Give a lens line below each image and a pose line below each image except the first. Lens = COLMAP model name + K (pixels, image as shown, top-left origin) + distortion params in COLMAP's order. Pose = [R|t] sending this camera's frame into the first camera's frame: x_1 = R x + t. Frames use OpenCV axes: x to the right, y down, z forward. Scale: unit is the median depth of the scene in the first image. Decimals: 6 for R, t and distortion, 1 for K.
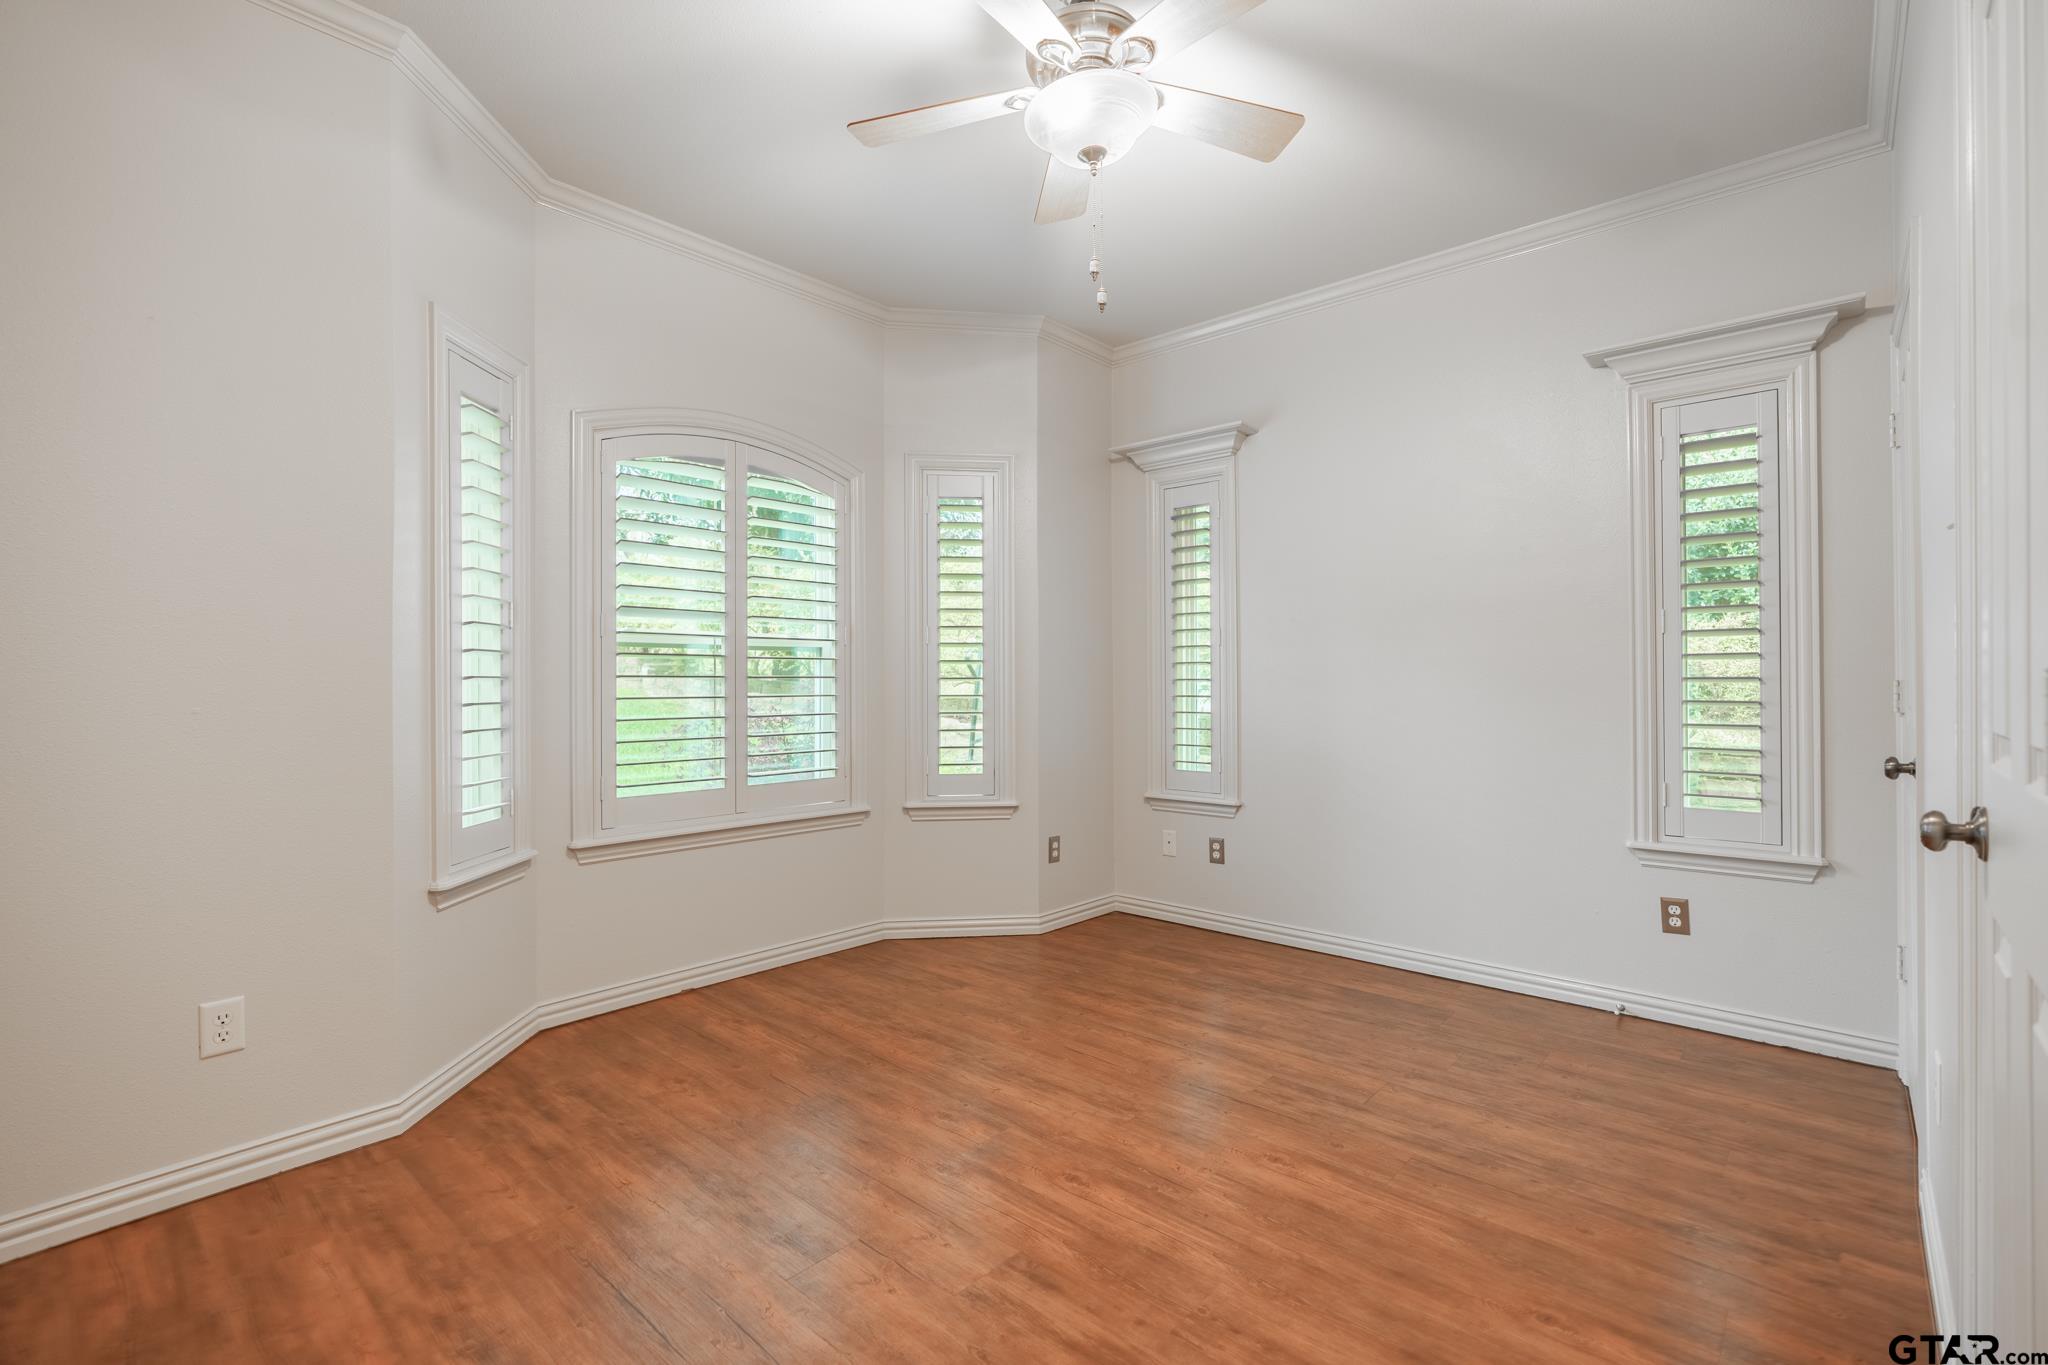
lens RADIAL K [[943.8, 0, 1069.2], [0, 943.8, 693.4], [0, 0, 1]] dist [-0.011909, 0.003067]
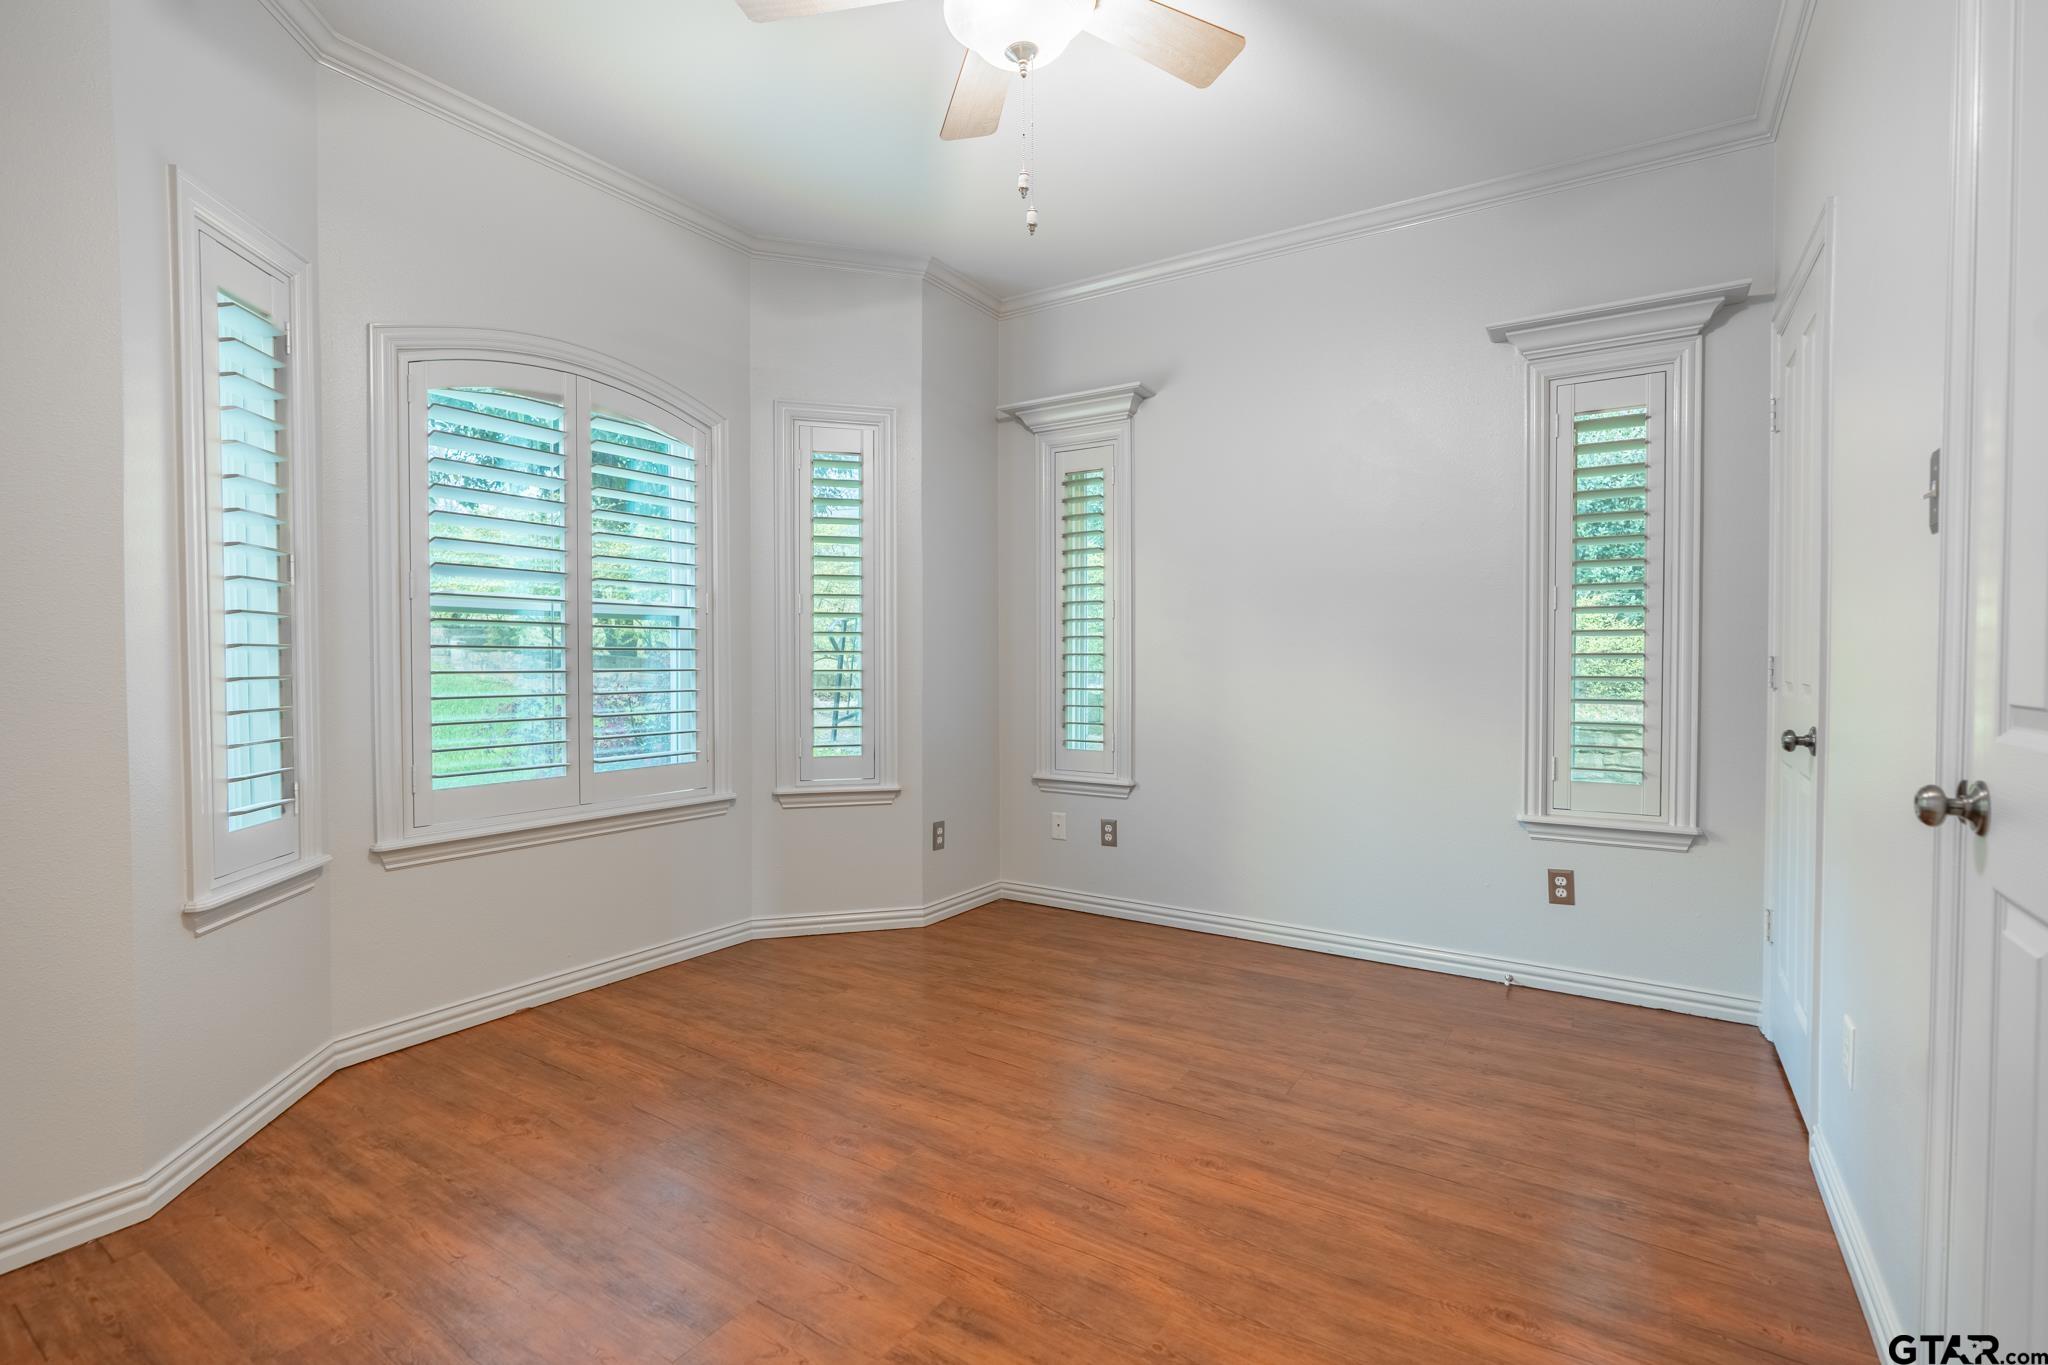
lens RADIAL K [[943.8, 0, 1061.4], [0, 943.8, 693.2], [0, 0, 1]] dist [-0.011909, 0.003067]
pose [[0.987773, -0.002004, 0.155887, -0.057383], [-0.001527, 0.999745, 0.022526, 0.004174], [-0.155893, -0.022488, 0.987518, 0.085704]]
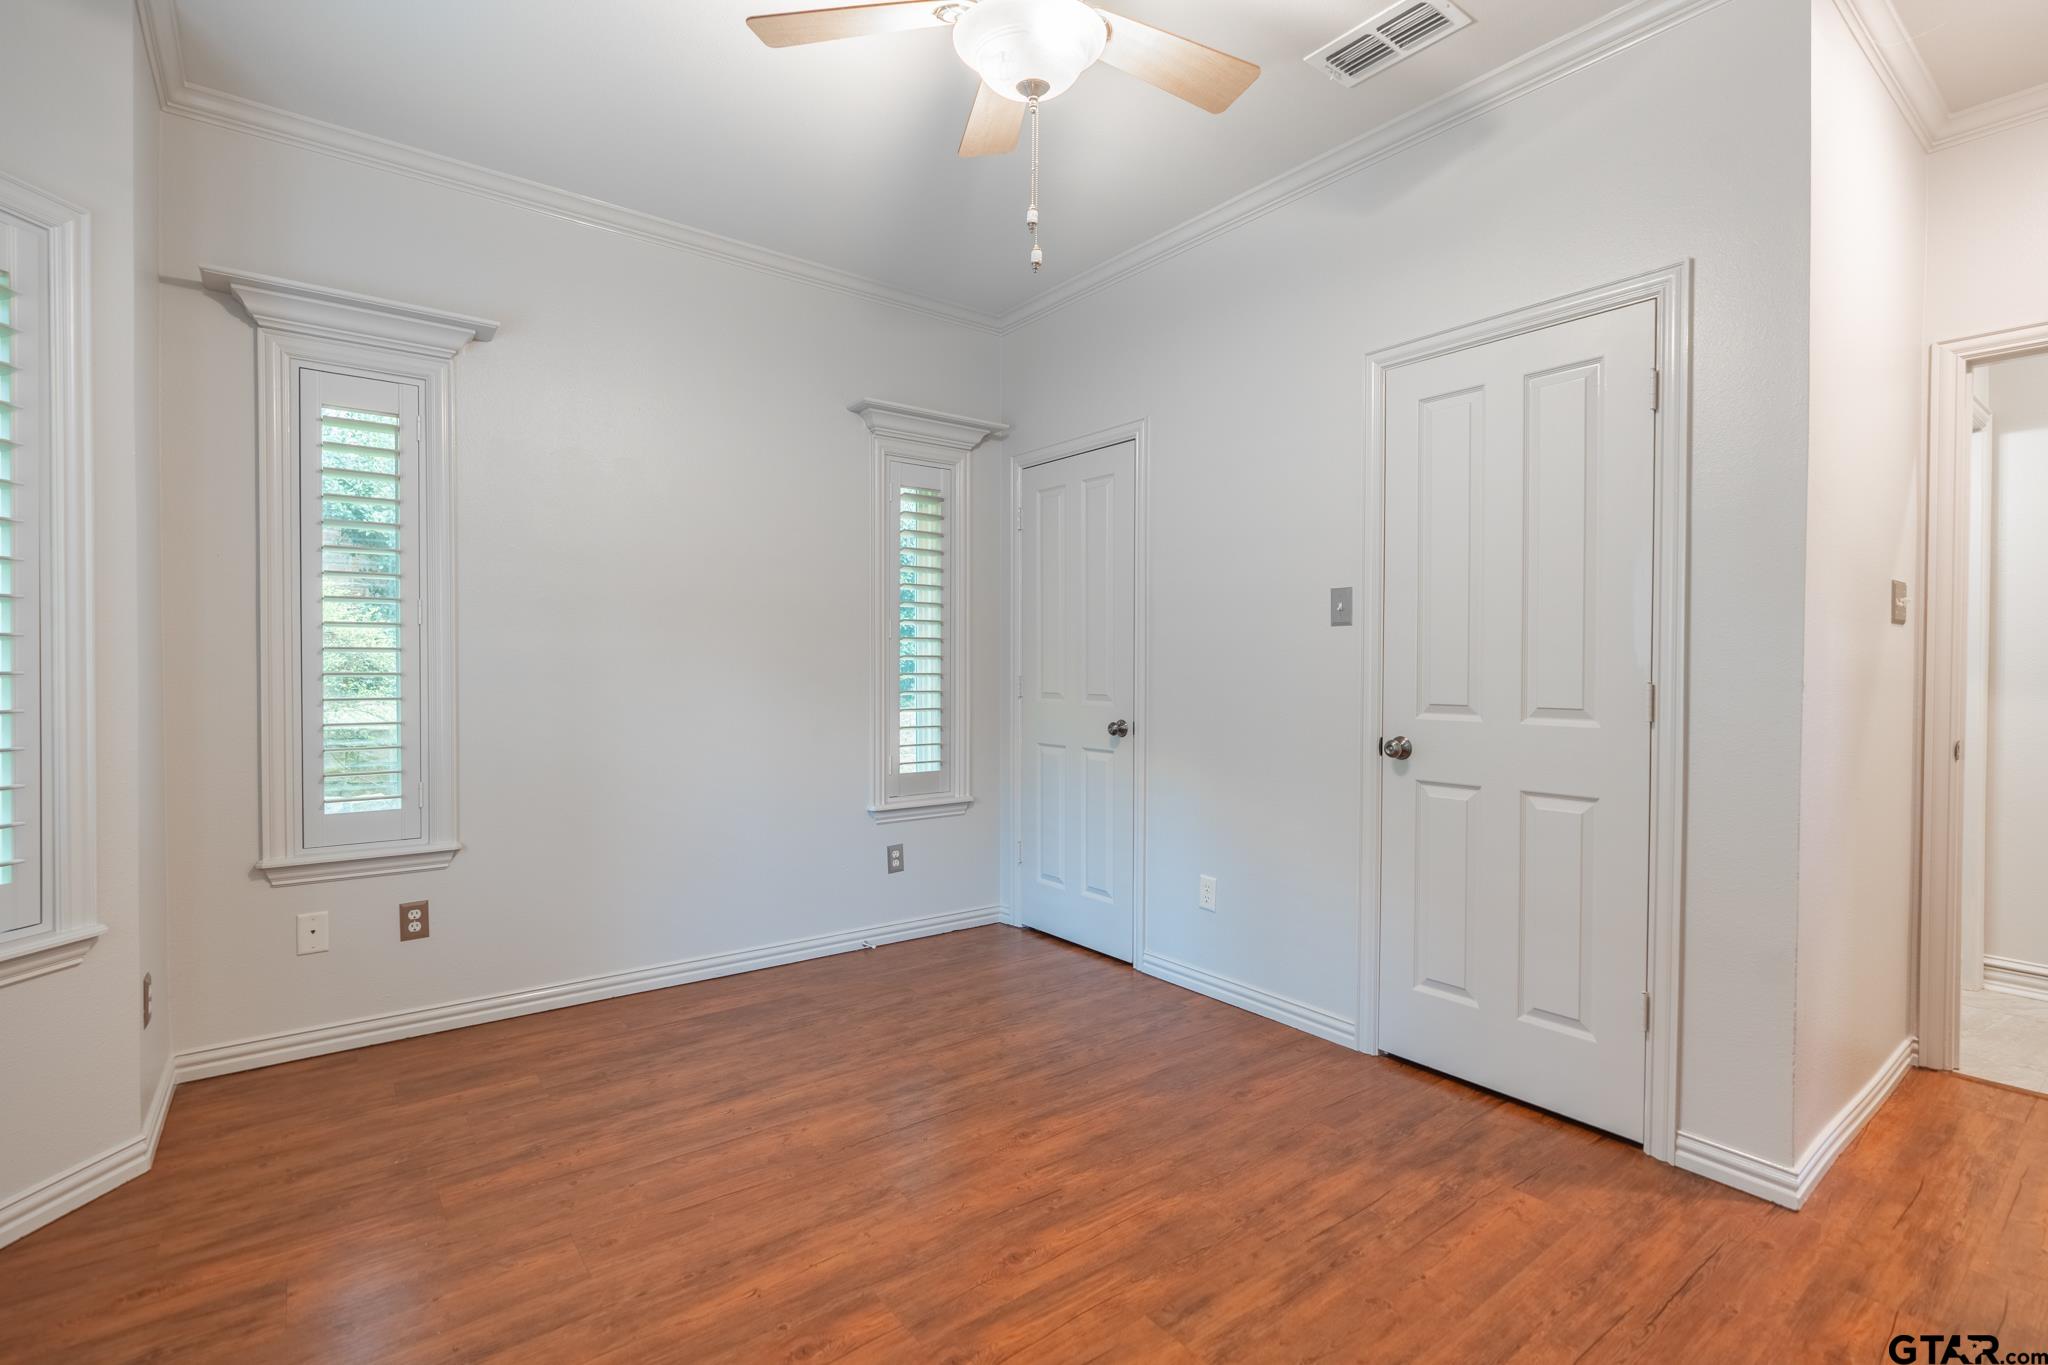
lens RADIAL K [[943.8, 0, 1027.3], [0, 943.8, 687.1], [0, 0, 1]] dist [-0.011909, 0.003067]
pose [[0.188039, -0.016909, 0.982016, -0.647600], [0.007995, 0.999845, 0.015686, -0.018010], [-0.982129, 0.004901, 0.188145, 0.639225]]
